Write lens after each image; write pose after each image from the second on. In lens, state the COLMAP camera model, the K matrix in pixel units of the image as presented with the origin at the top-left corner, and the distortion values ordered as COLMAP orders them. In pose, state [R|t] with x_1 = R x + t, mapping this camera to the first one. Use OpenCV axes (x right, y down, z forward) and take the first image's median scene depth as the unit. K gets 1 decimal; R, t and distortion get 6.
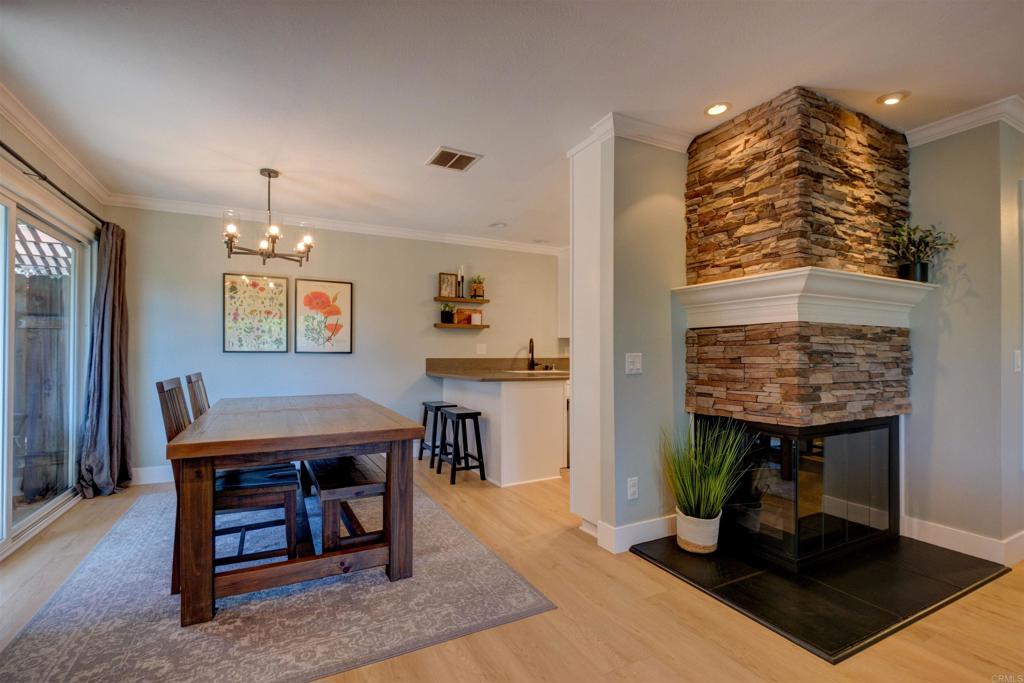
lens RADIAL K [[452.4, 0, 510.7], [0, 452.4, 349.3], [0, 0, 1]] dist [0.002500, -0.006190]
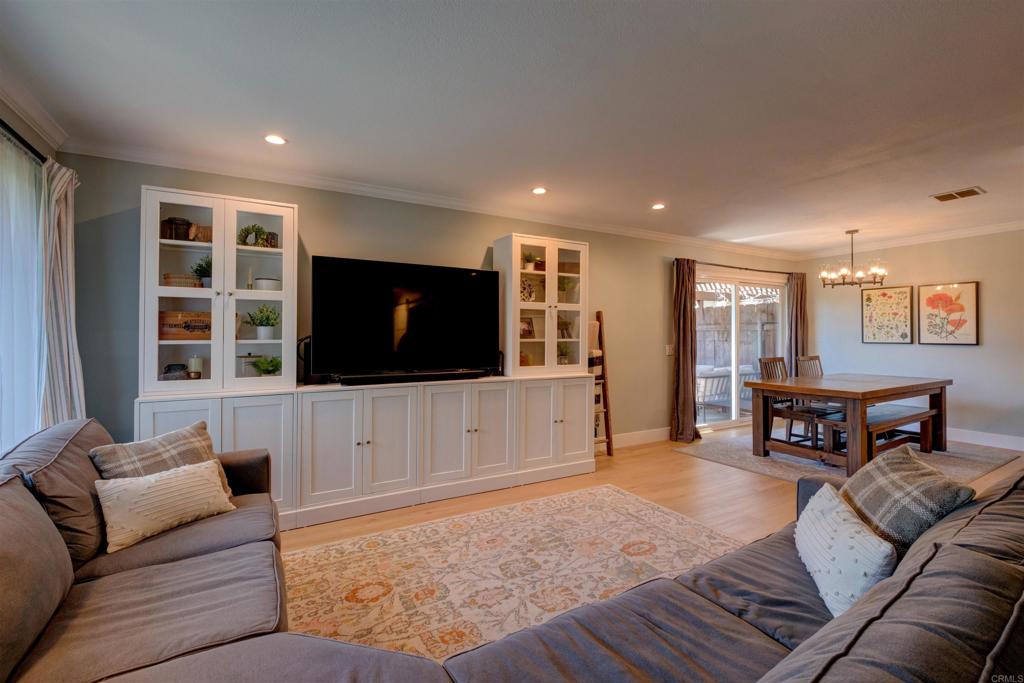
lens RADIAL K [[452.4, 0, 489.4], [0, 452.4, 333.6], [0, 0, 1]] dist [0.002500, -0.006190]
pose [[0.004319, -0.004586, -0.999980, 1.111371], [0.011154, 0.999928, -0.004537, -0.041053], [0.999928, -0.011134, 0.004370, -0.301218]]
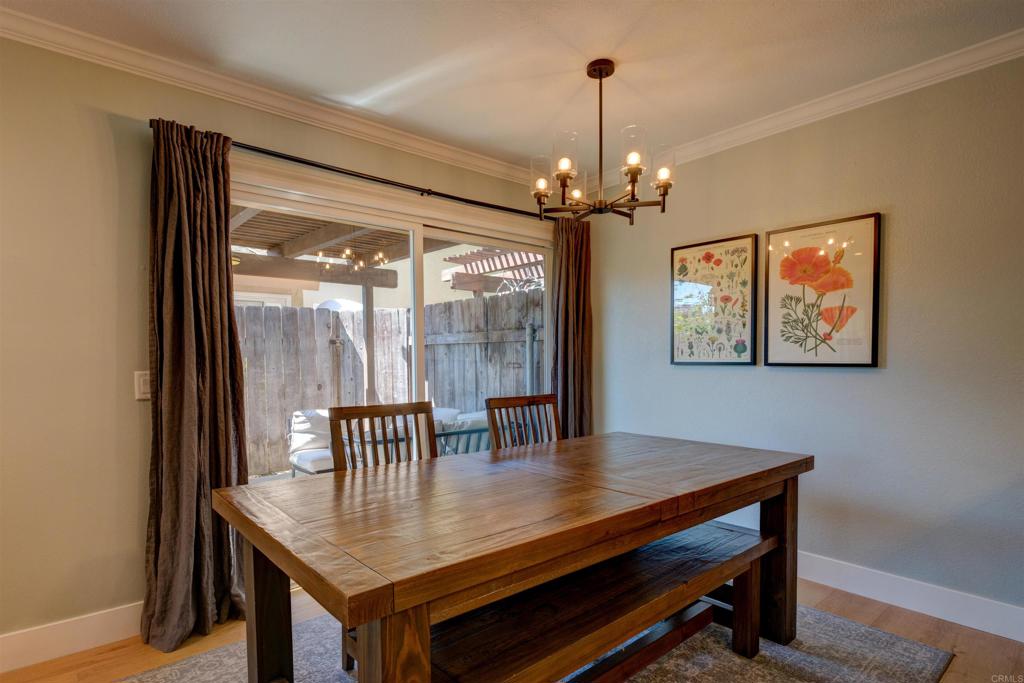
lens RADIAL K [[552.7, 0, 510.8], [0, 552.7, 378.8], [0, 0, 1]] dist [0.000826, -0.000212]
pose [[0.218862, 0.035070, -0.975125, 0.181442], [0.015045, 0.999114, 0.039309, -0.010191], [0.975640, -0.023274, 0.218140, 0.758713]]
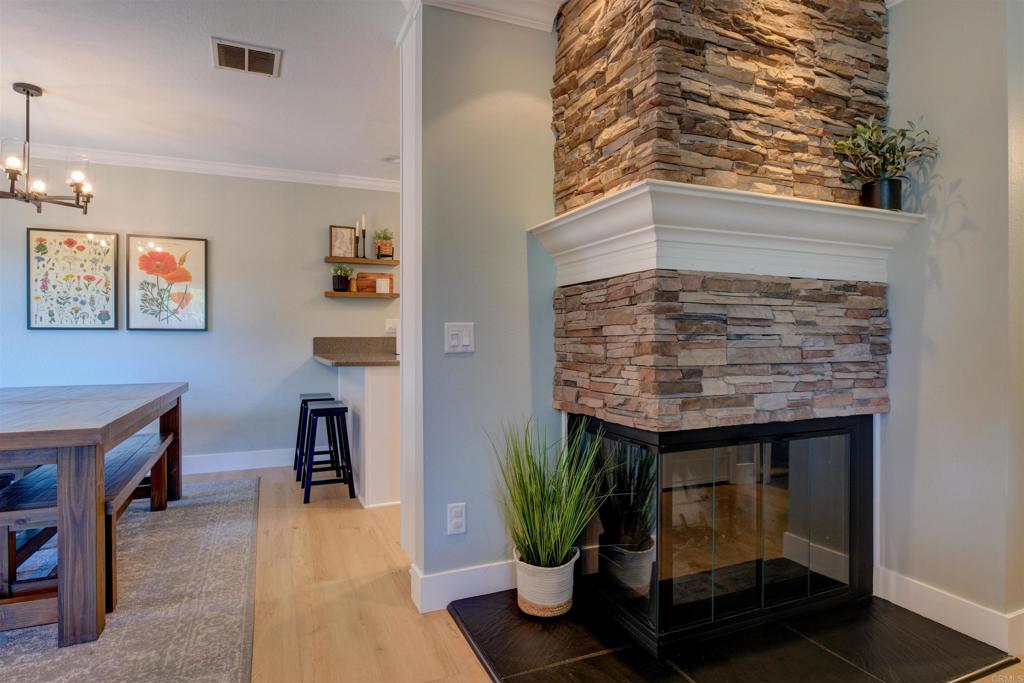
lens RADIAL K [[548.4, 0, 523.0], [0, 548.4, 337.6], [0, 0, 1]] dist [-0.006216, -0.001206]
pose [[0.997793, -0.003881, -0.066280, 0.371181], [0.004533, 0.999943, 0.009692, 0.020961], [0.066239, -0.009971, 0.997754, 0.153596]]
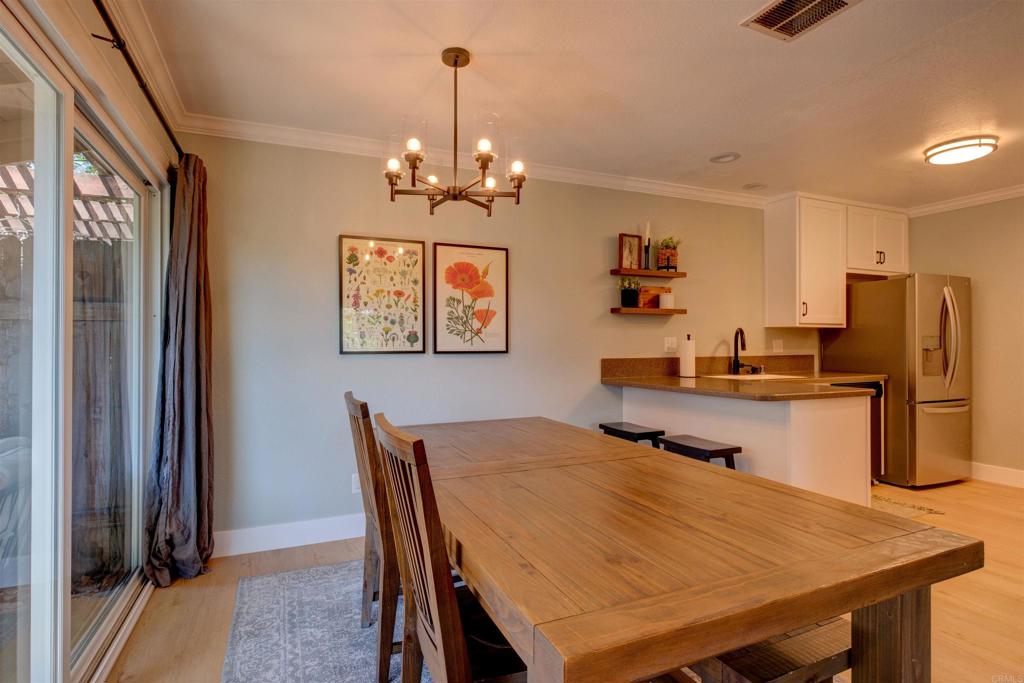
lens RADIAL K [[509.2, 0, 501.8], [0, 509.2, 338.3], [0, 0, 1]] dist [-0.001288, 0.000112]
pose [[0.997313, -0.005470, -0.073047, -0.453270], [0.005579, 0.999984, 0.001288, -0.020882], [0.073039, -0.001692, 0.997328, 0.355178]]
